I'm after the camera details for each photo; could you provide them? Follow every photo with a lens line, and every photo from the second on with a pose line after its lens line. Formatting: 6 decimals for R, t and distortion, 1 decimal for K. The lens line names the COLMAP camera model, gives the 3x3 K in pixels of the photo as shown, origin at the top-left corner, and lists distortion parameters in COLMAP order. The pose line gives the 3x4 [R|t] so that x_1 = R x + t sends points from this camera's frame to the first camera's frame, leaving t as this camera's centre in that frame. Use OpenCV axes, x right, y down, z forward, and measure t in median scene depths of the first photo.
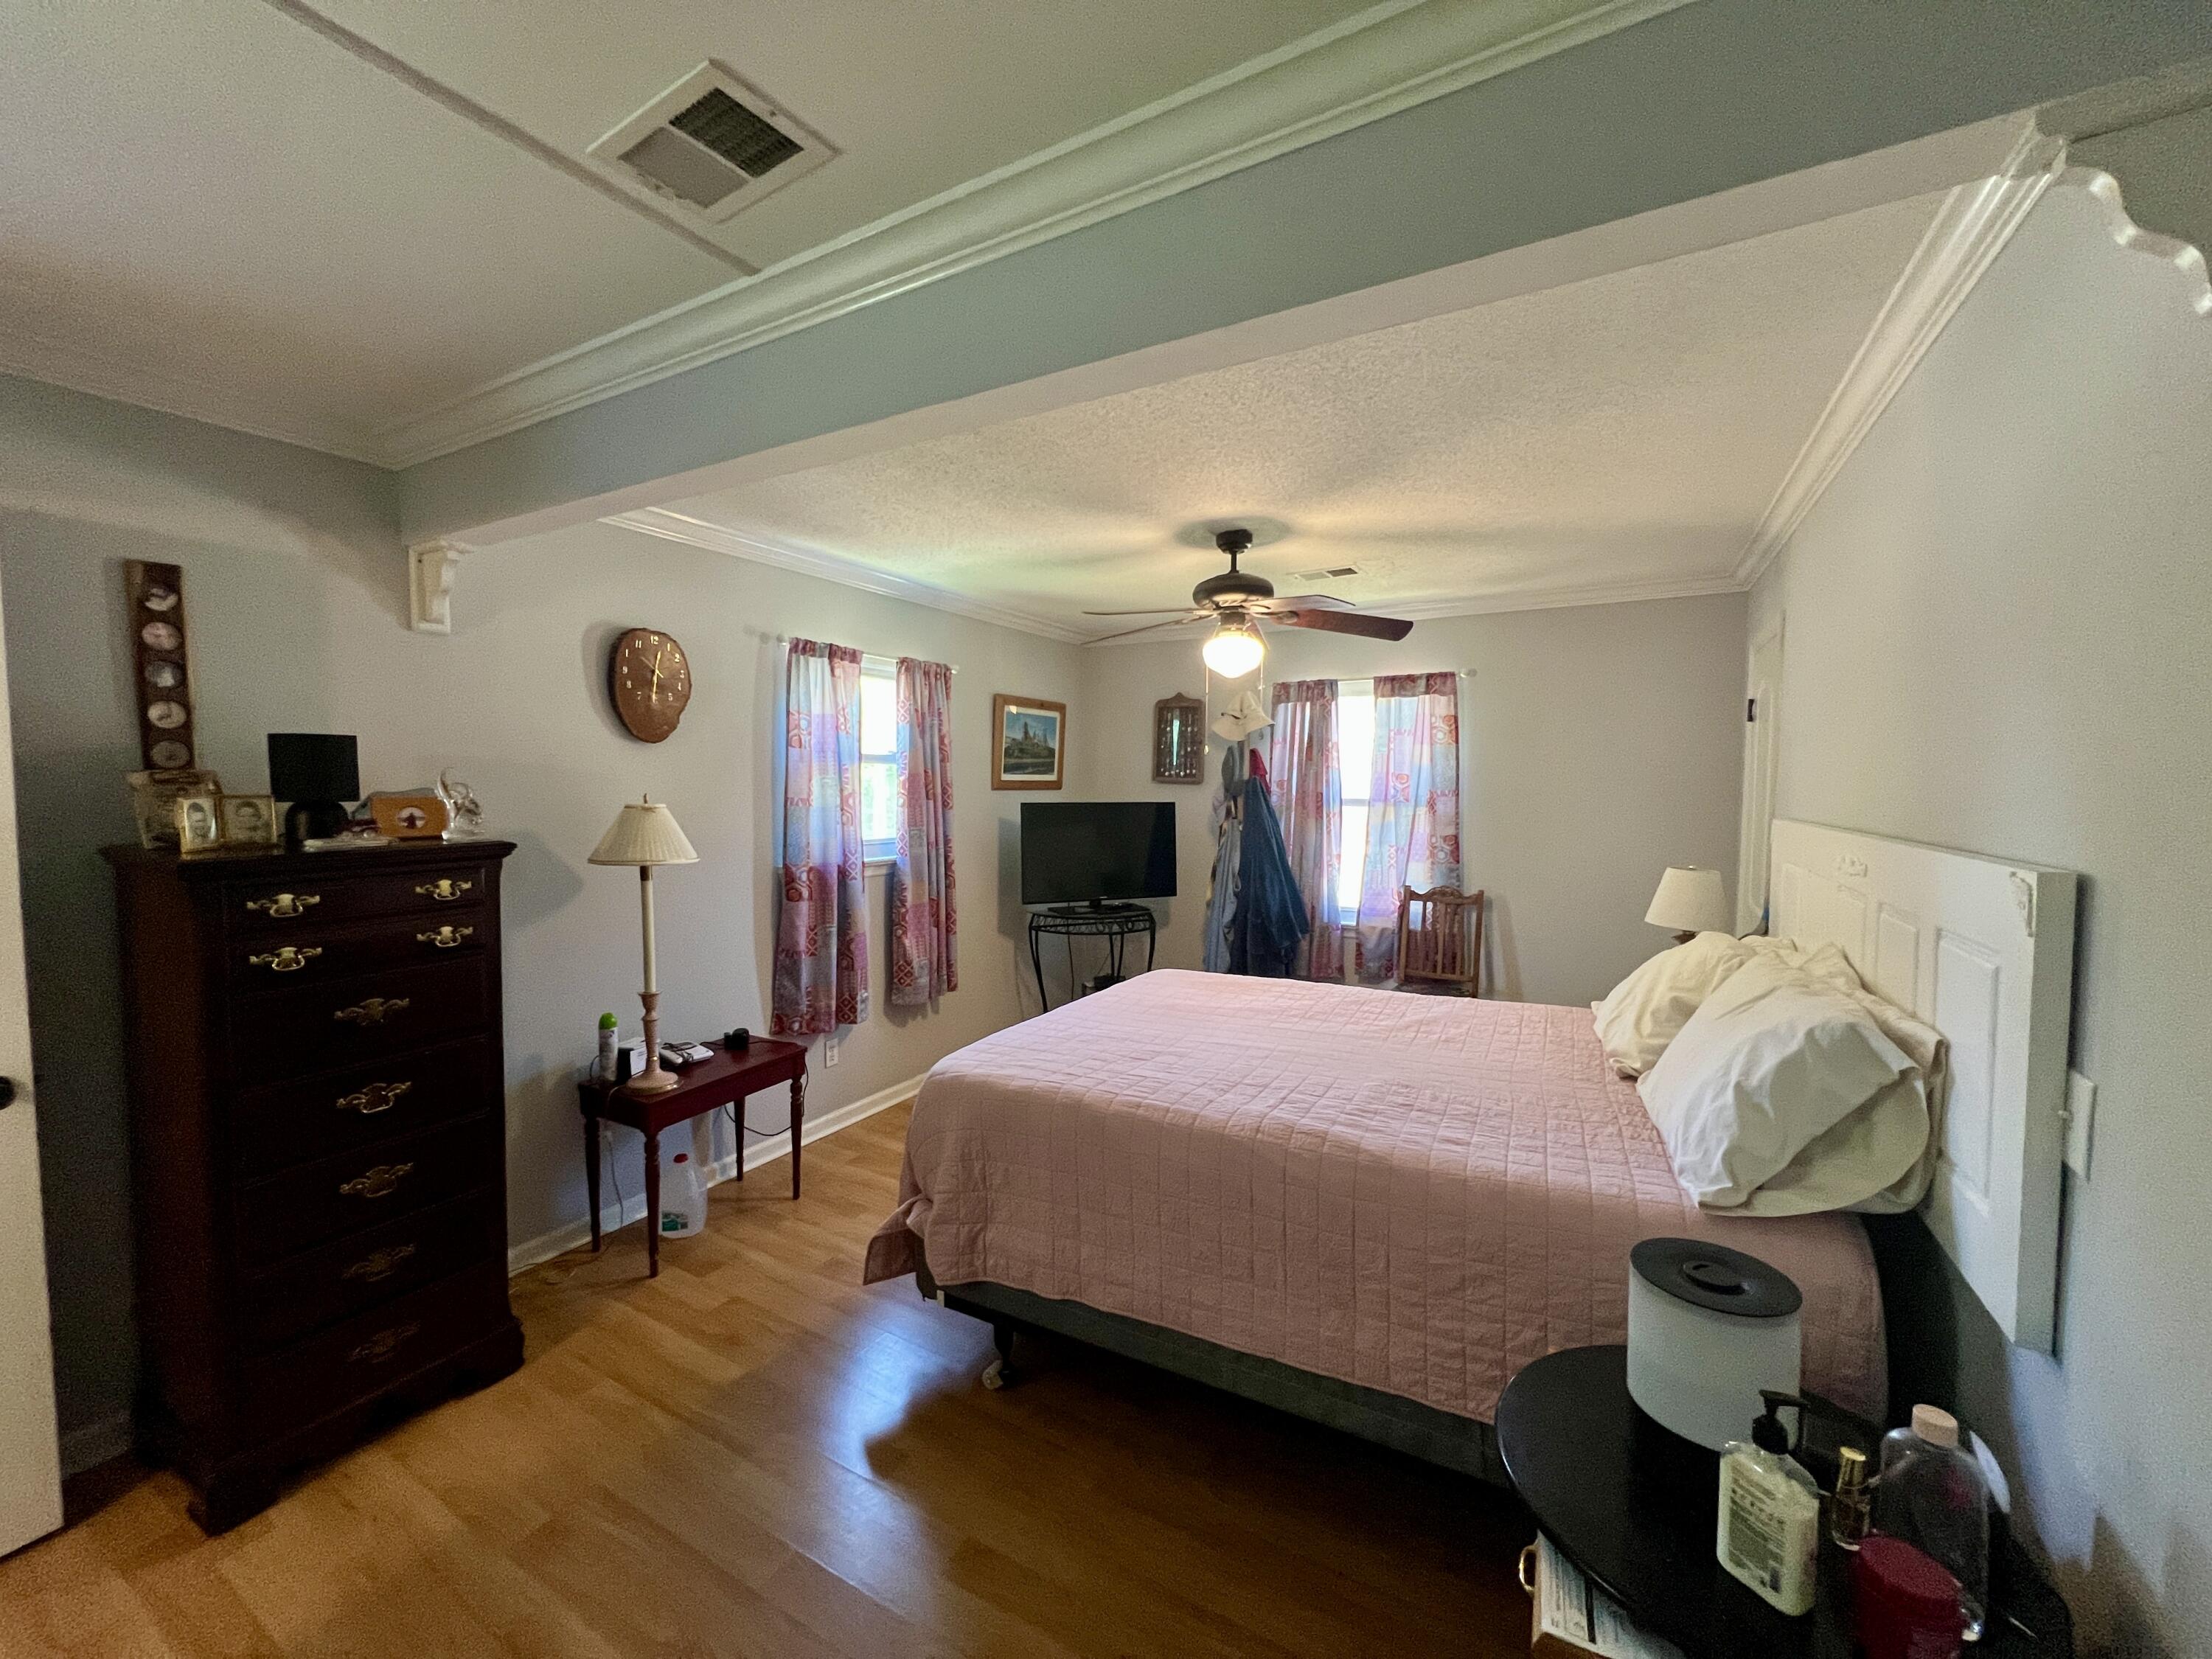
lens RADIAL K [[886.4, 0, 1095.6], [0, 886.4, 826.8], [0, 0, 1]] dist [0.000920, 0.000591]
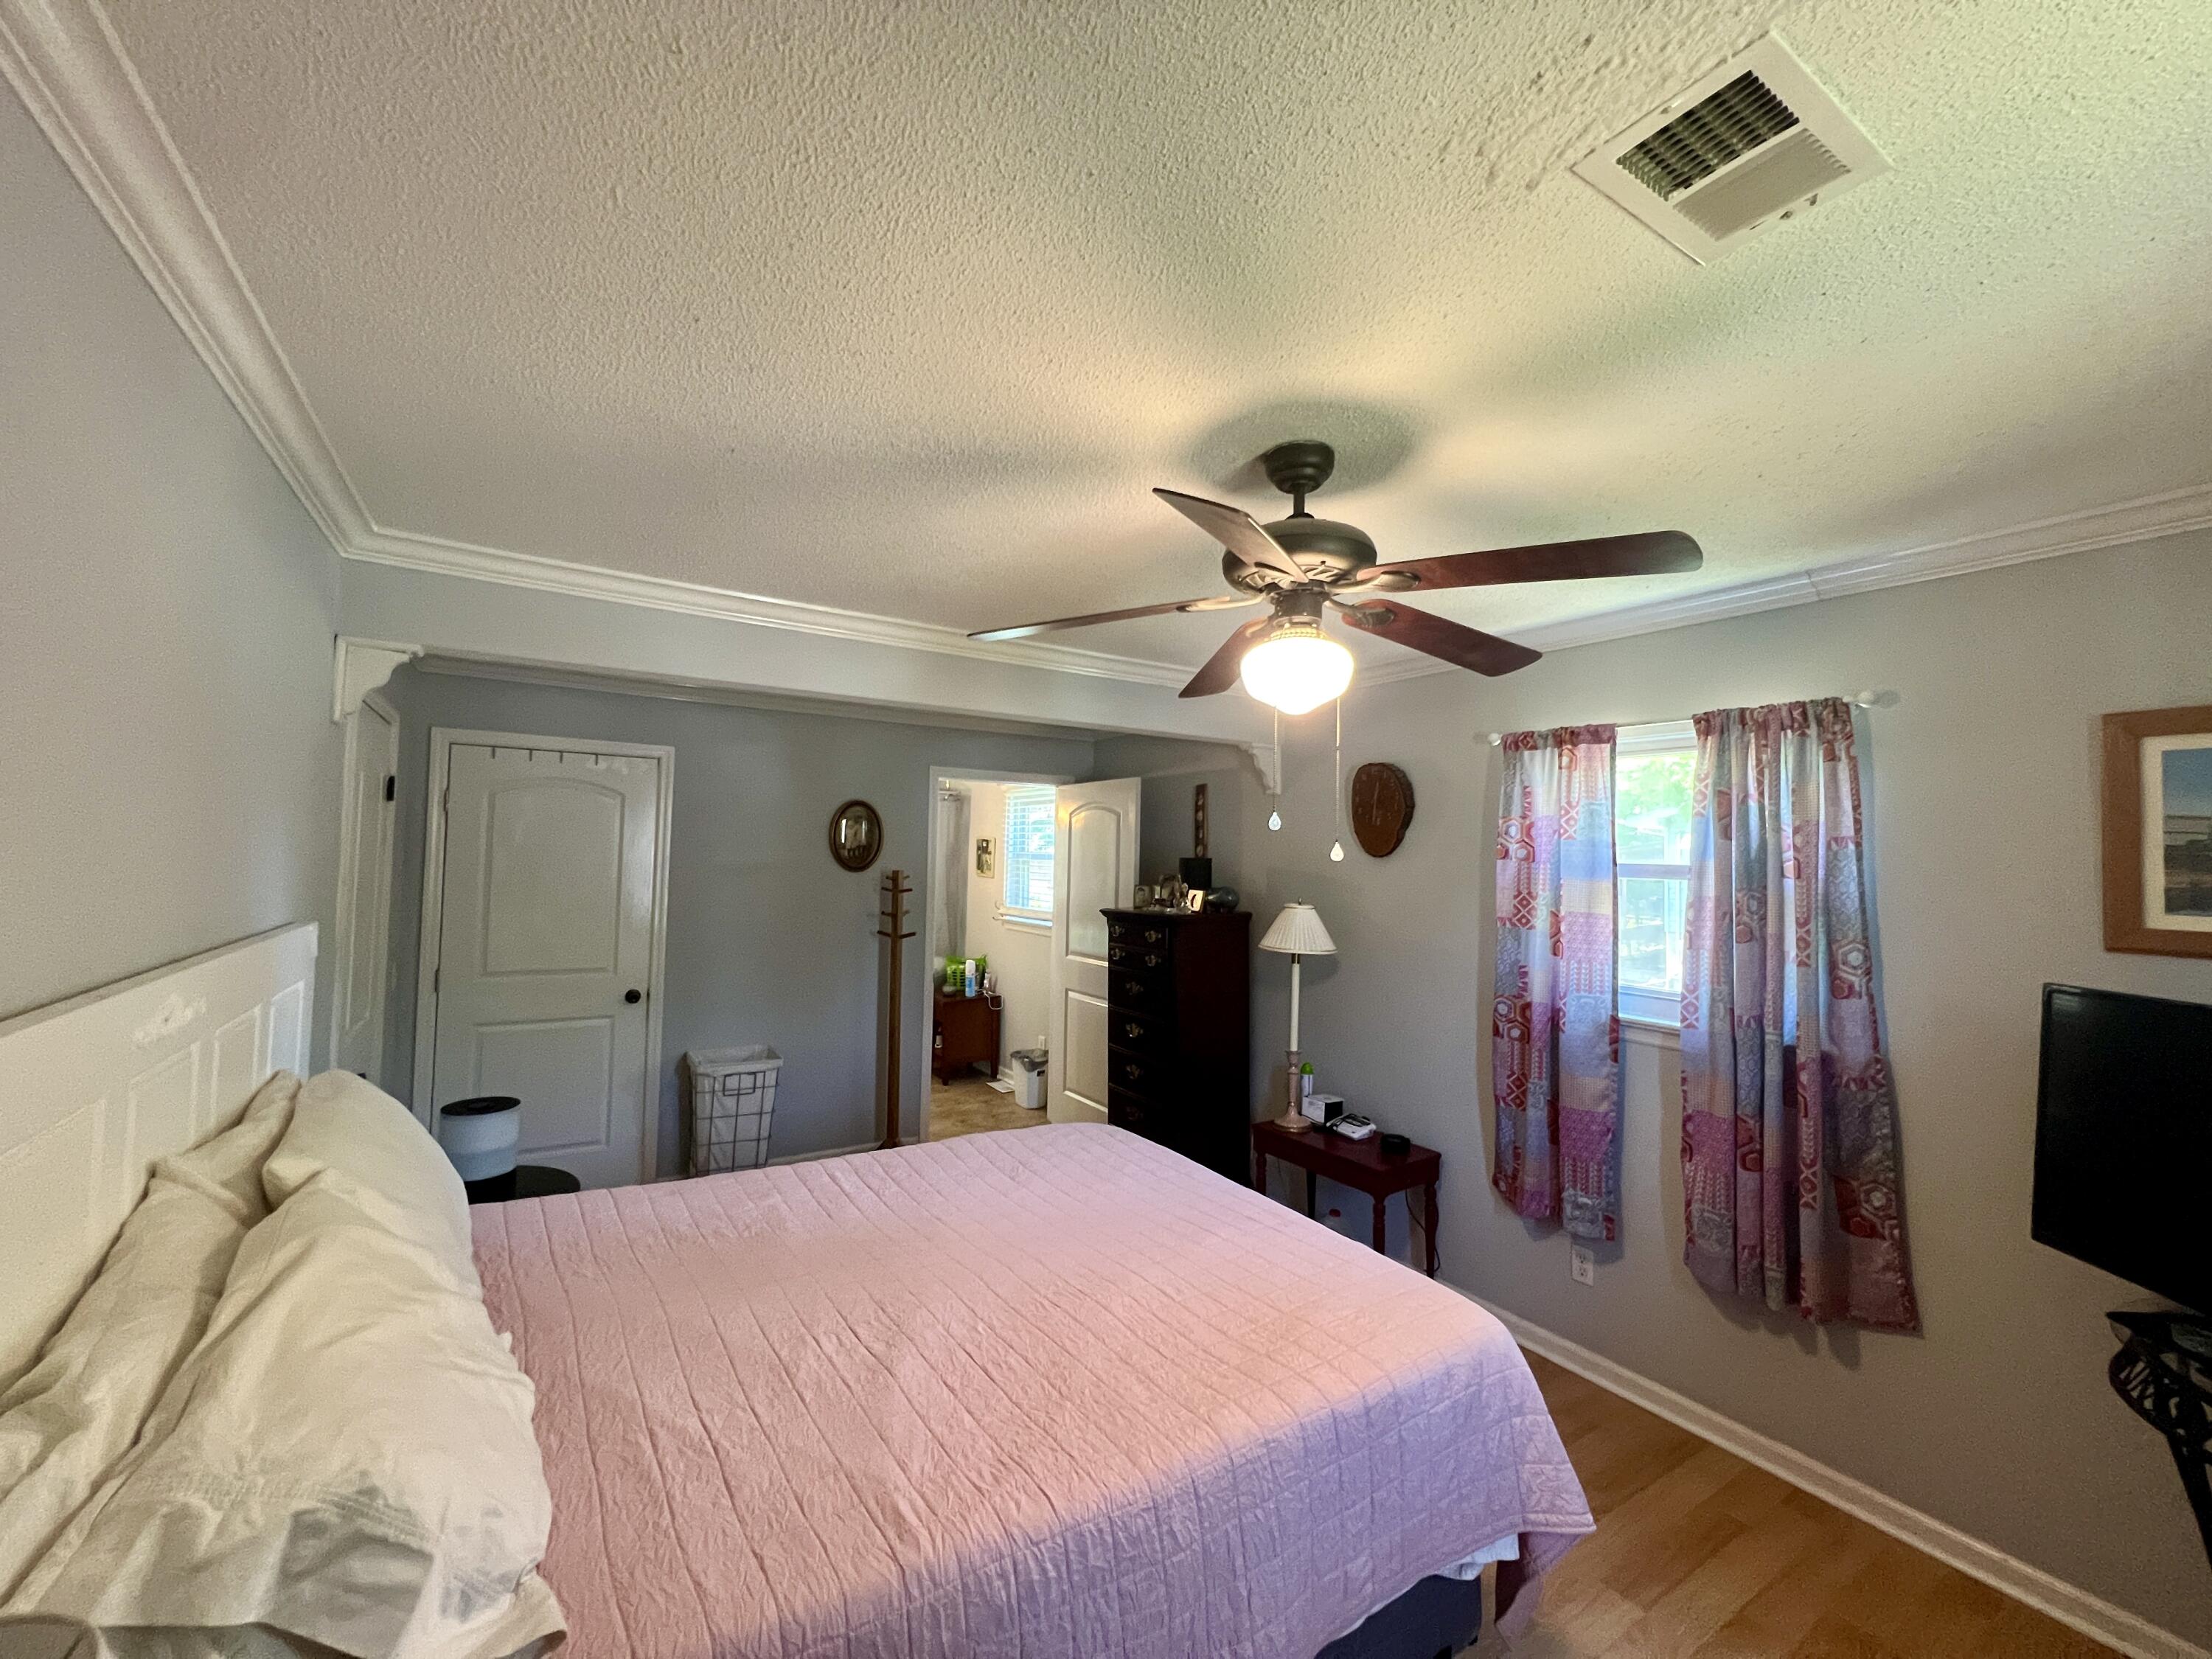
lens RADIAL K [[886.4, 0, 1095.6], [0, 886.4, 826.8], [0, 0, 1]] dist [0.000920, 0.000591]
pose [[-0.456418, -0.049108, -0.888409, 1.005622], [-0.075863, 0.996988, -0.016136, -0.122899], [0.886525, 0.060033, -0.458769, 1.688858]]
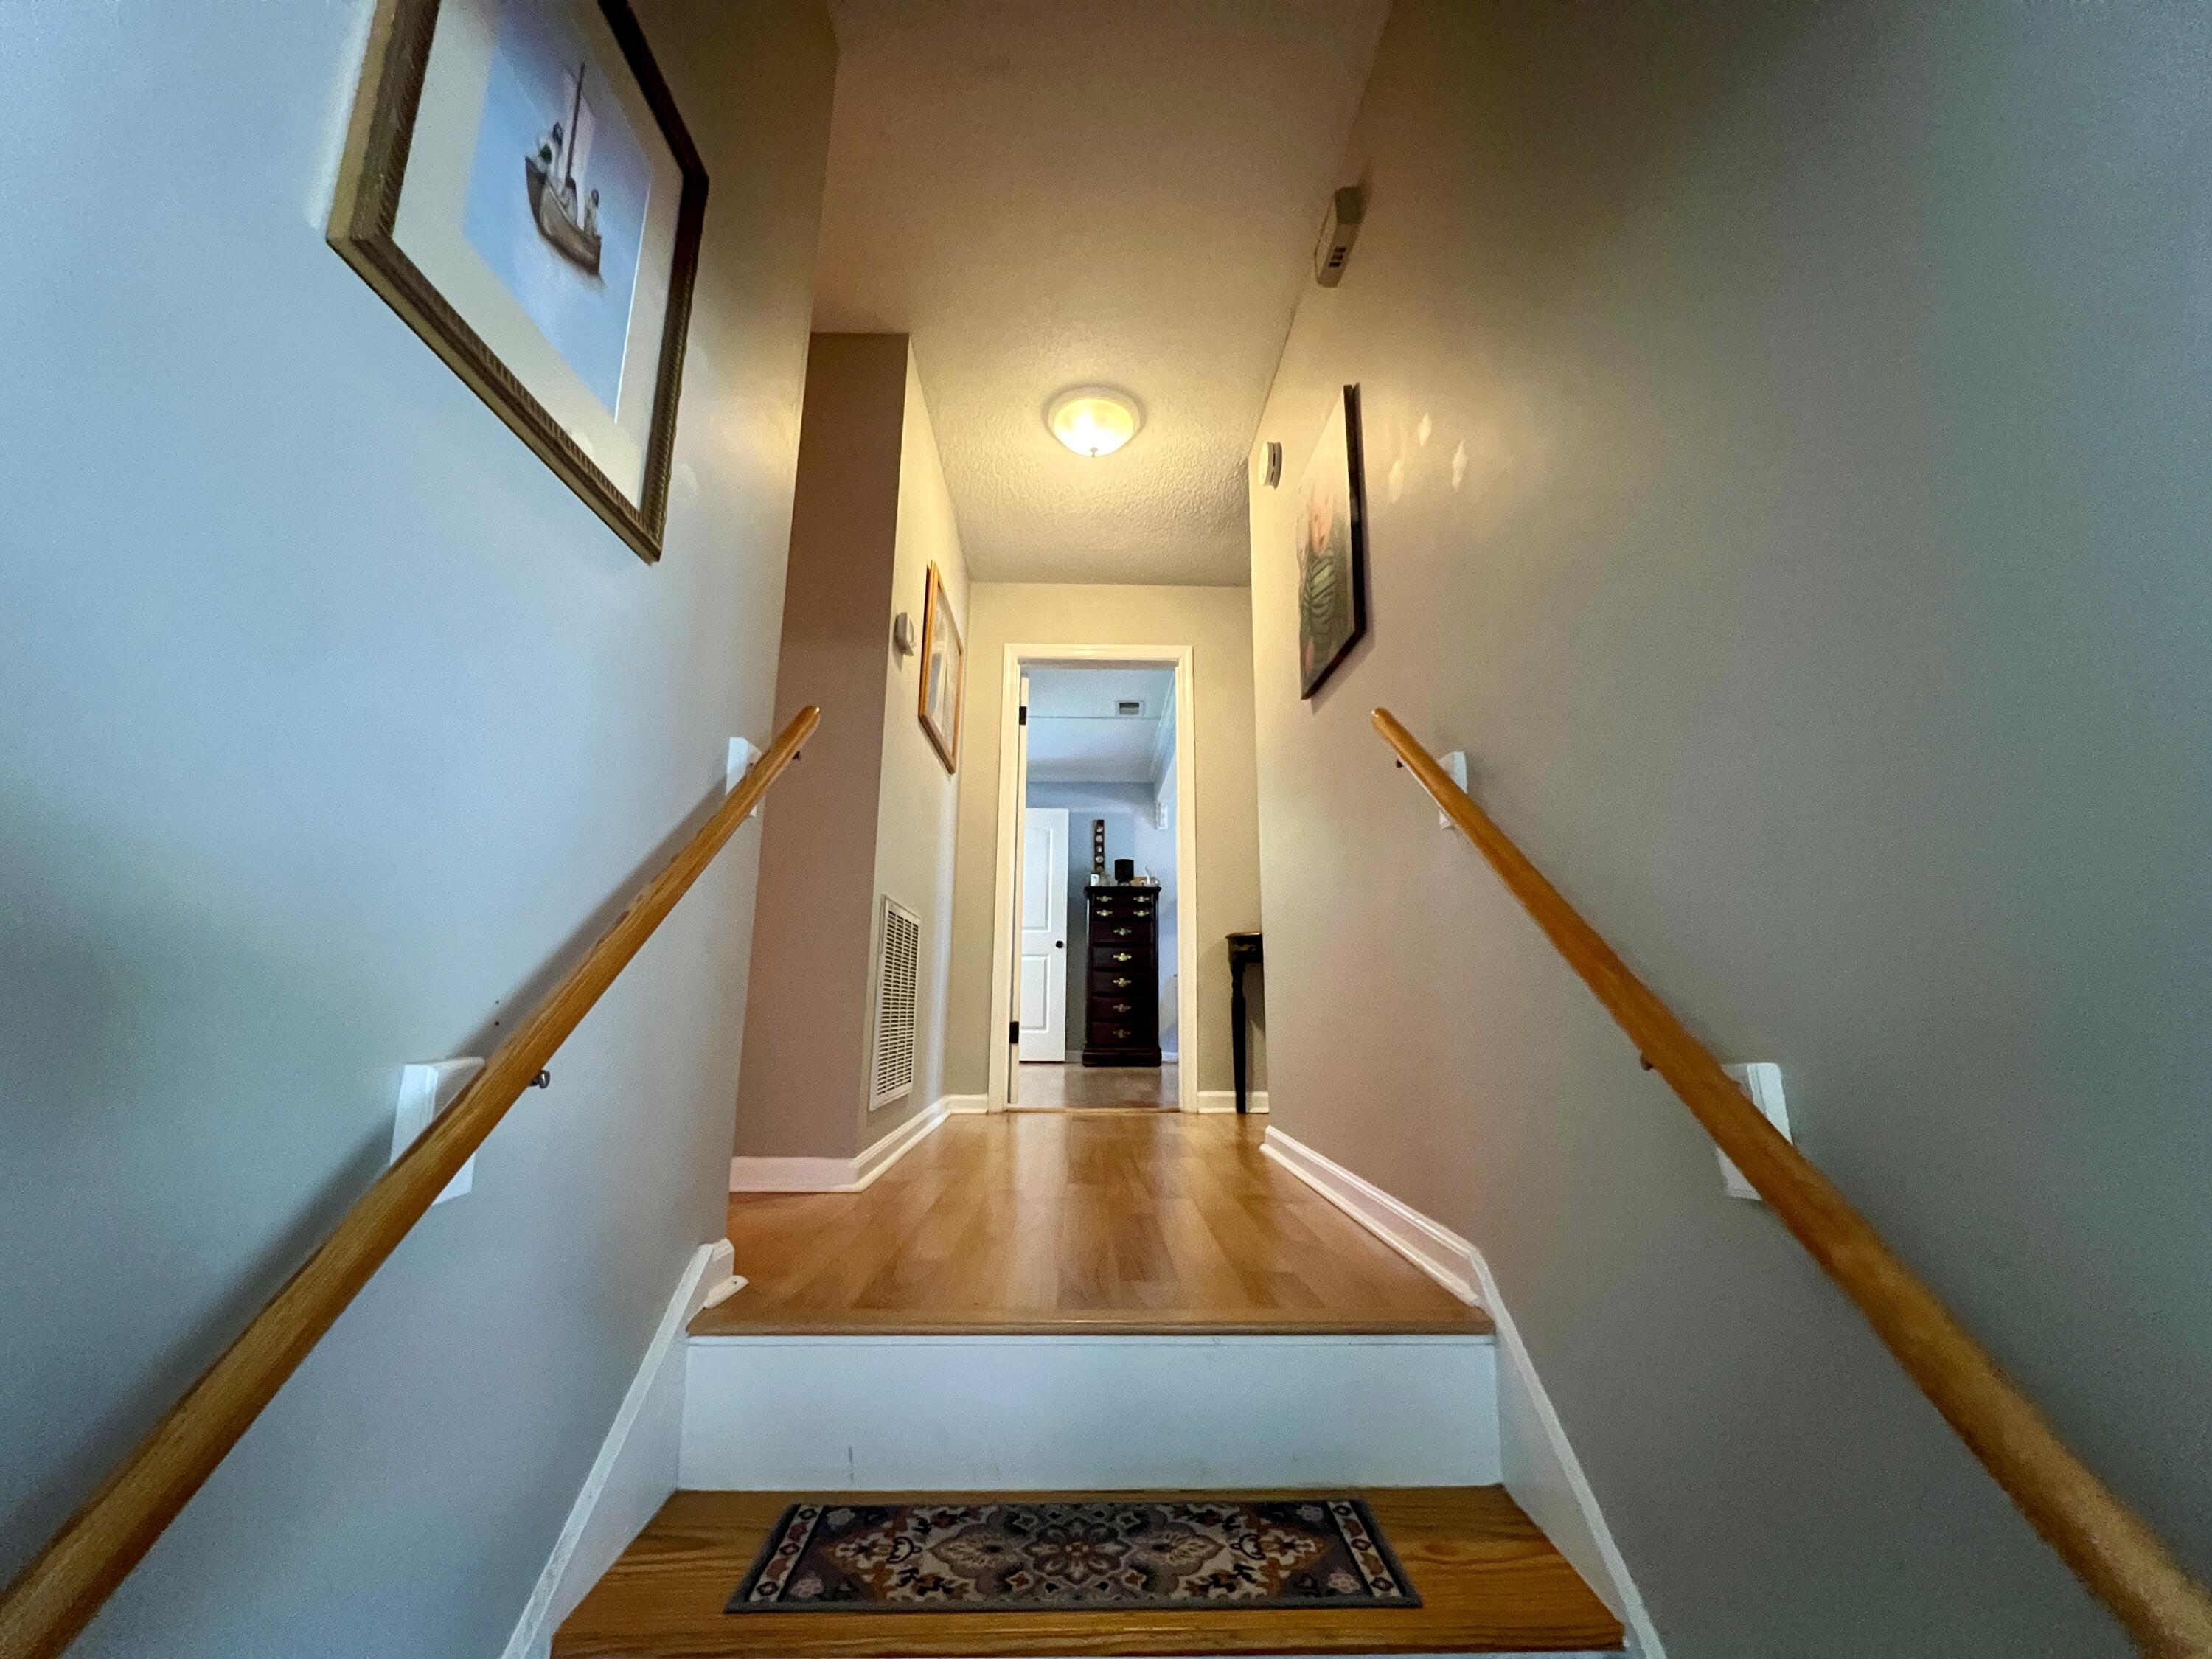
lens RADIAL K [[894.7, 0, 1105.6], [0, 894.7, 822.0], [0, 0, 1]] dist [-0.002029, -0.000048]
pose [[0.531412, -0.173776, -0.829098, 1.952119], [-0.055678, 0.969452, -0.238880, 0.573771], [0.845282, 0.173106, 0.505503, -0.830824]]
